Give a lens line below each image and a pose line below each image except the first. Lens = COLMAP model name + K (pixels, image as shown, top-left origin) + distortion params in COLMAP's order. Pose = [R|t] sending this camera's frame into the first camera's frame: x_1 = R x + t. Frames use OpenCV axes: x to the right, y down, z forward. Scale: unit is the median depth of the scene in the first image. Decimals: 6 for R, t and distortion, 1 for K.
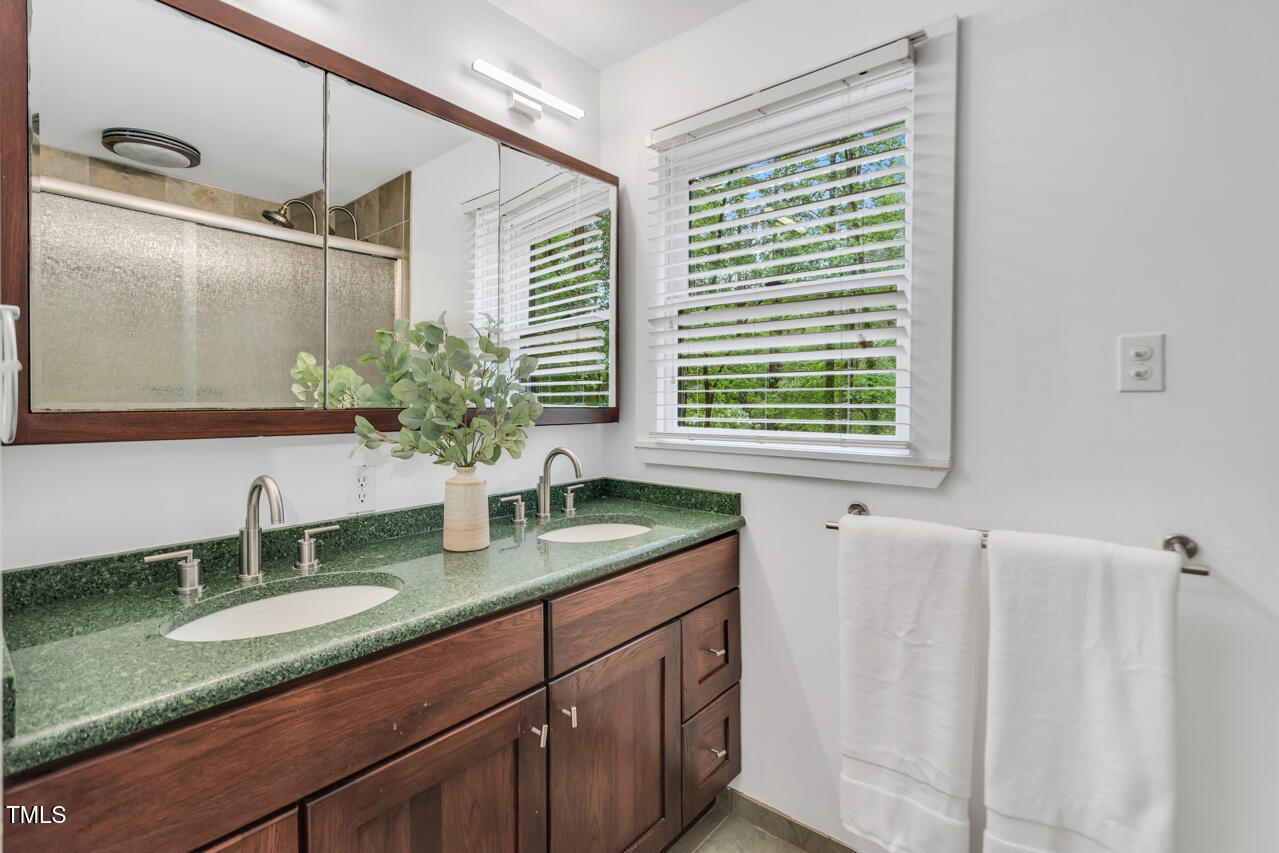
lens RADIAL K [[591.6, 0, 640.4], [0, 591.6, 408.6], [0, 0, 1]] dist [0.000170, 0.001464]
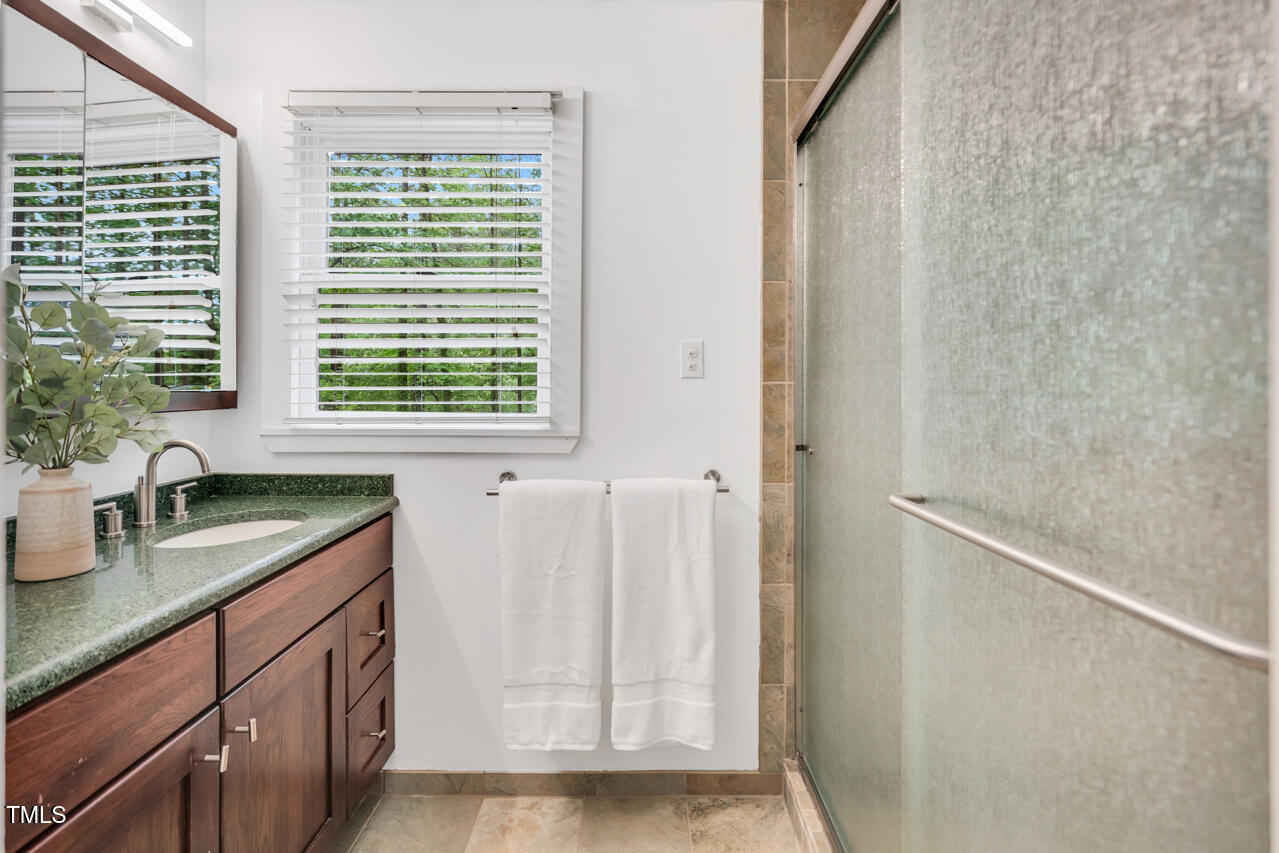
lens RADIAL K [[591.1, 0, 638.9], [0, 591.1, 384.9], [0, 0, 1]] dist [-0.000925, 0.001662]
pose [[0.770956, 0.001192, 0.636887, -0.196548], [0.006933, 0.999923, -0.010264, 0.003243], [-0.636851, 0.012329, 0.770889, -0.071551]]
